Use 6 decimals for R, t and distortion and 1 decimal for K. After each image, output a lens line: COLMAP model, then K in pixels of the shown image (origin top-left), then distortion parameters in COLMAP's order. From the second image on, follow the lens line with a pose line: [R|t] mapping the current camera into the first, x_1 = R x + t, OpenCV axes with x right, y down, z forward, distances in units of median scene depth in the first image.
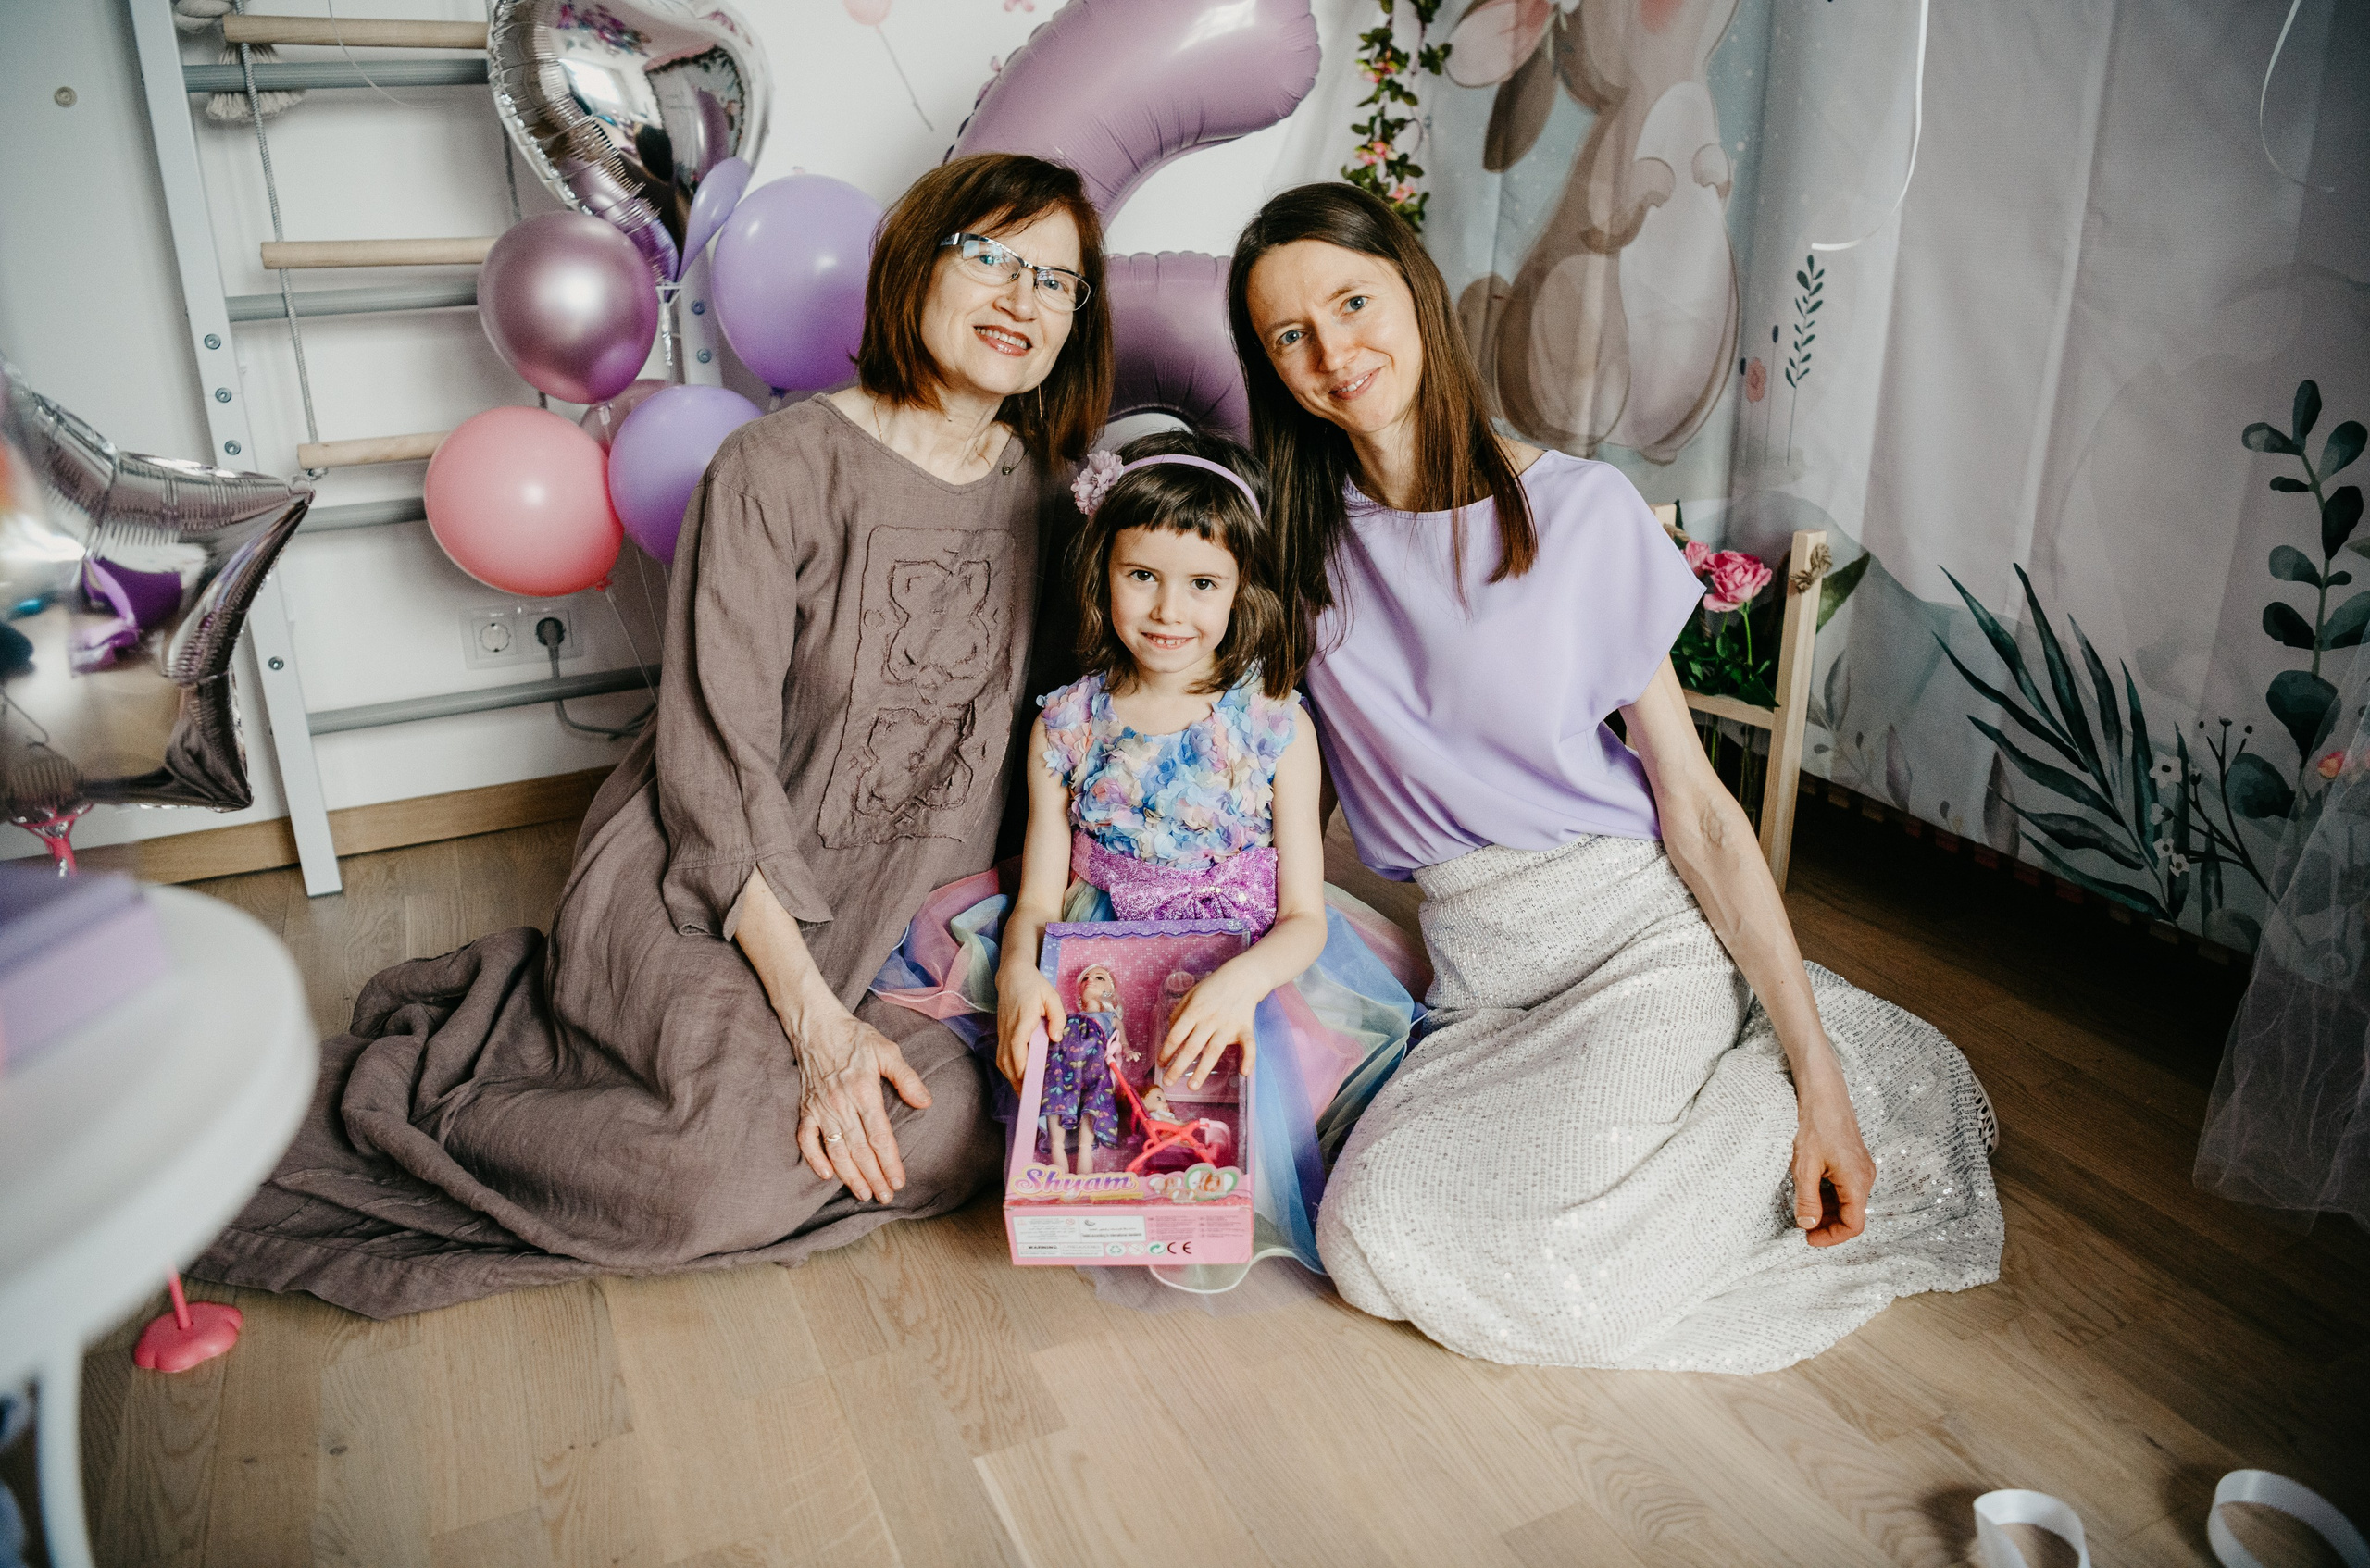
lens RADIAL K [[1633.8, 0, 1180.3], [0, 1633.8, 770.5], [0, 0, 1]] dist [-0.081640, 0.019217]
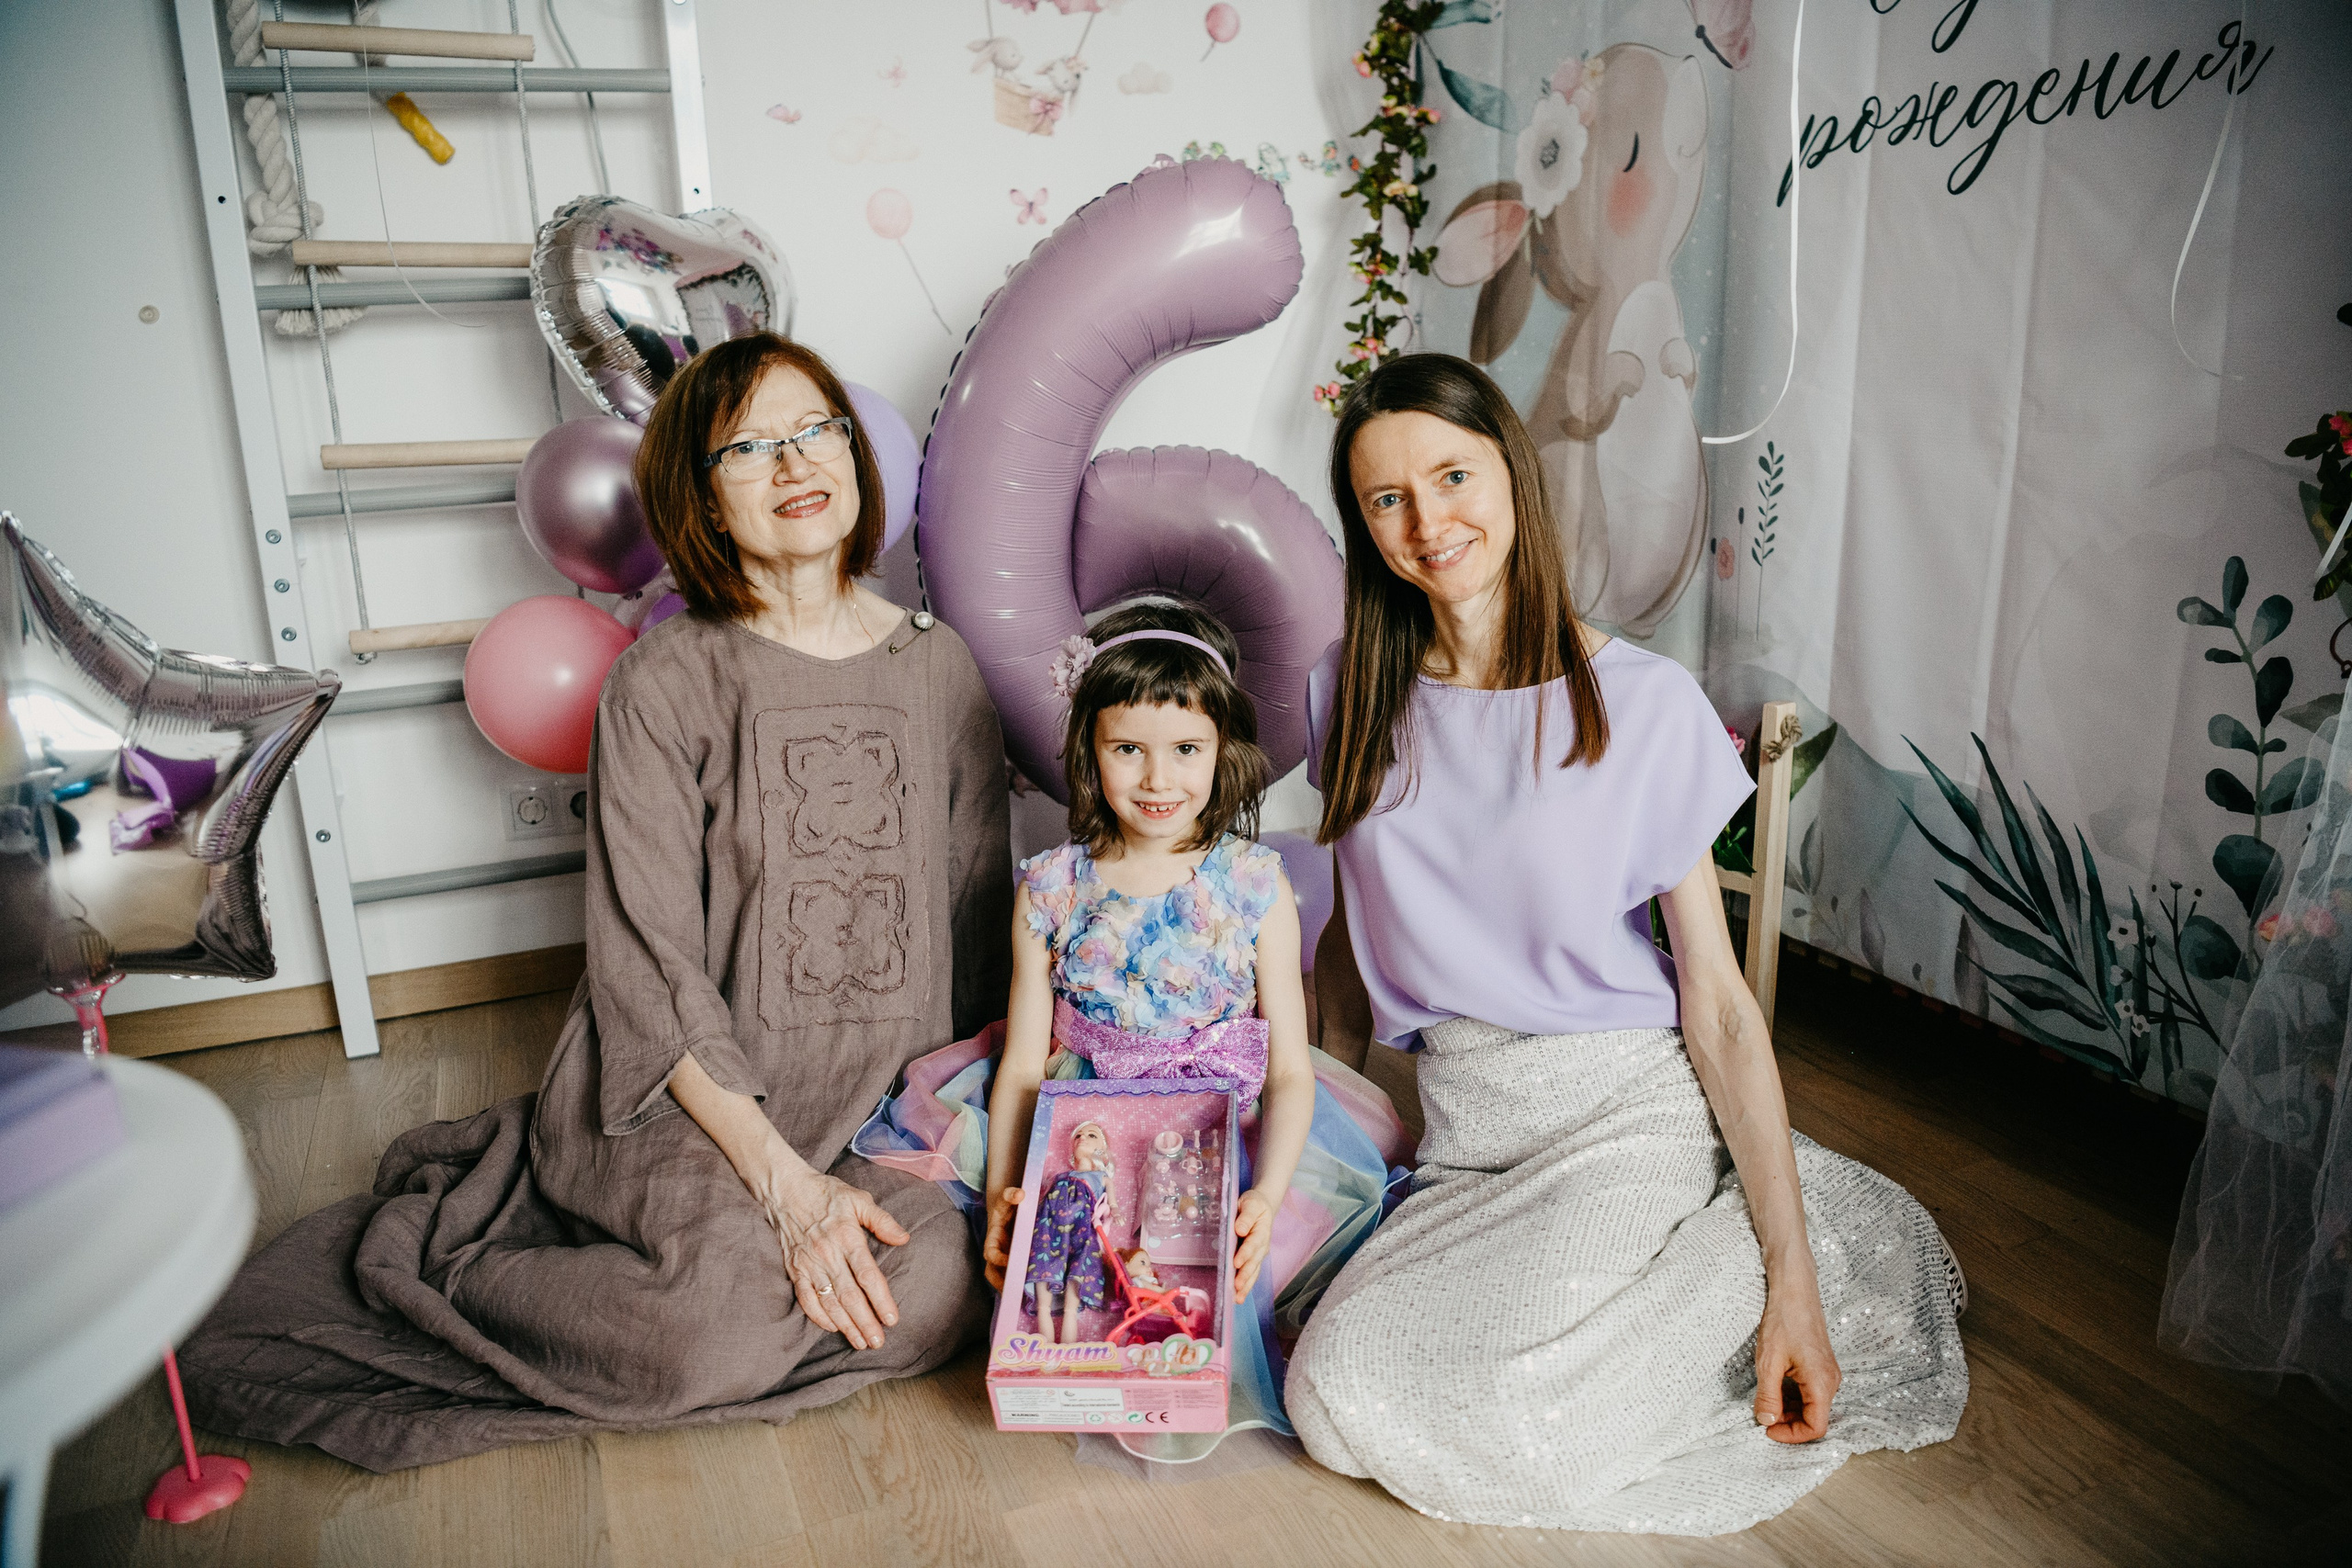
lens RADIAL K [[1599.8, 0, 1185.5], [0, 1599.8, 784.7], [0, 0, 1]] dist [-0.084512, 0.022414]
pose [[0.999586, -0.006633, -0.027981, 0.036268], [0.004098, 0.995960, -0.089699, -0.006156], [0.028463, 0.089547, 0.995576, -0.019448]]
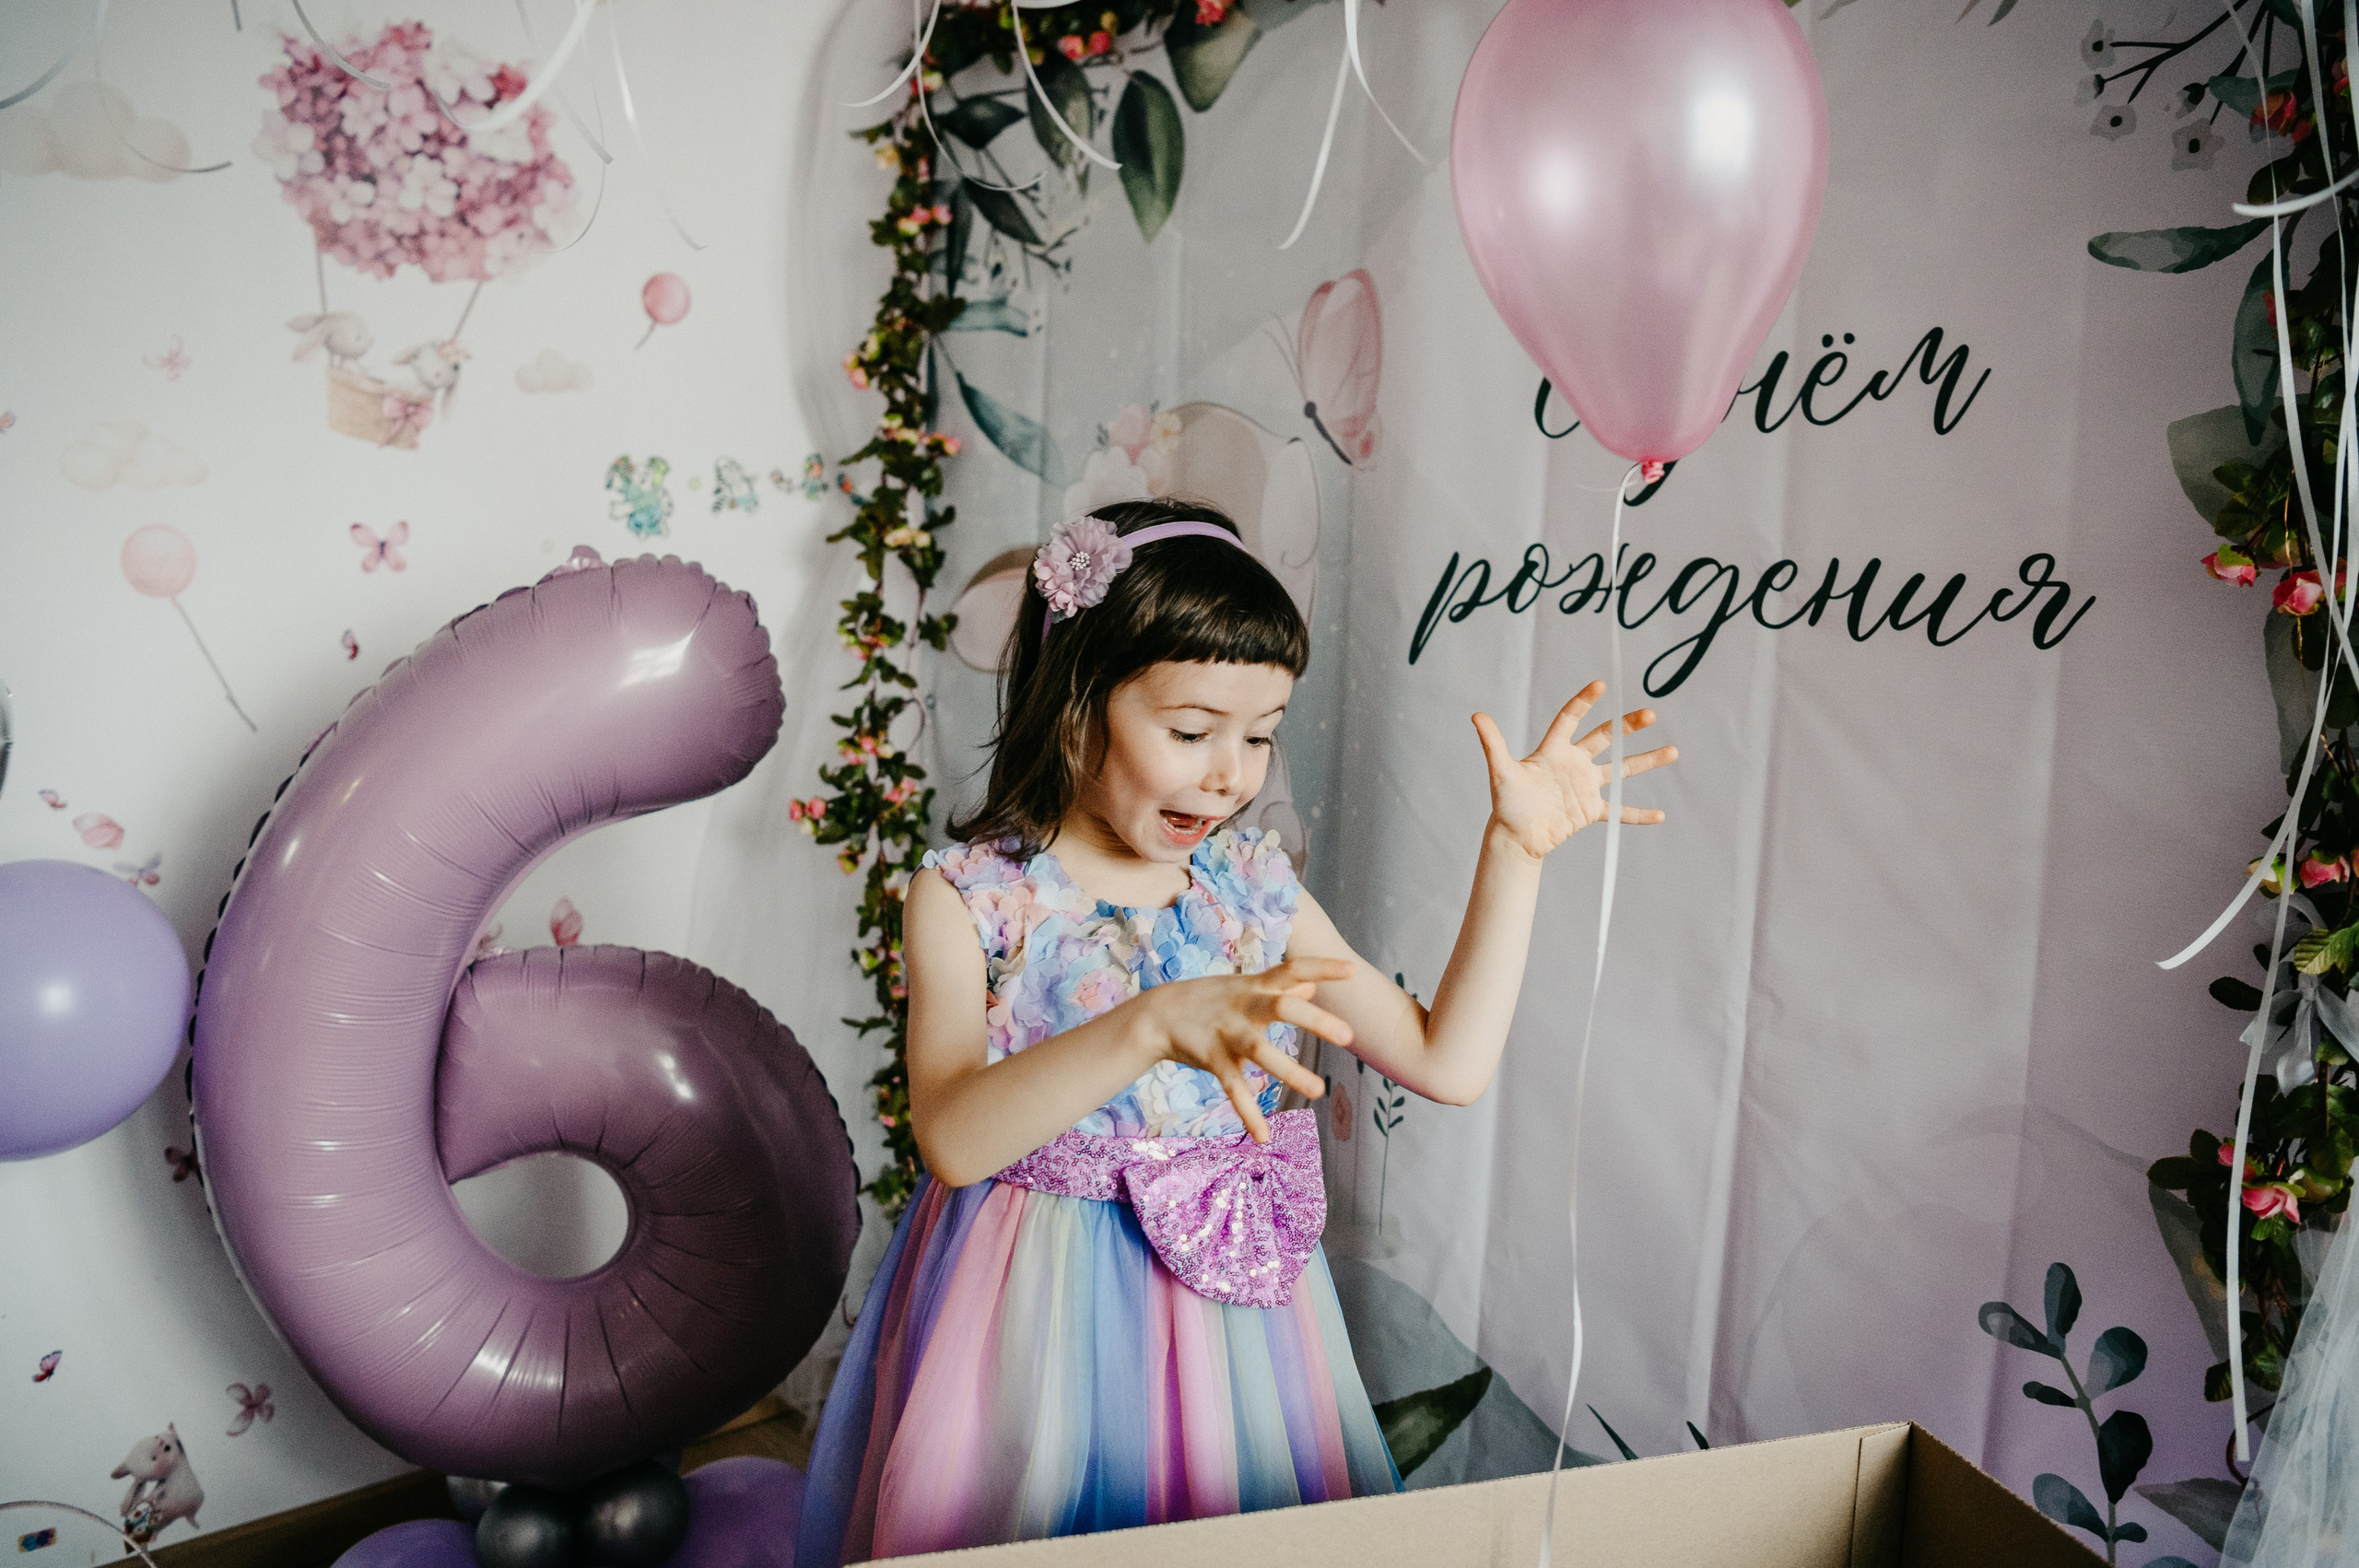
lens RADIAL K [[1889.3, 0, 1119.9], [0, 1889.3, 786.3], [0, 0, 1]] dist [-0.042536, 0.012585]
pose [[0.976780, -0.003873, 0.214208, 0.058915], [0.047071, 0.979286, -0.196936, -0.227758], [-0.209008, 0.202446, 0.956729, 0.131550]]
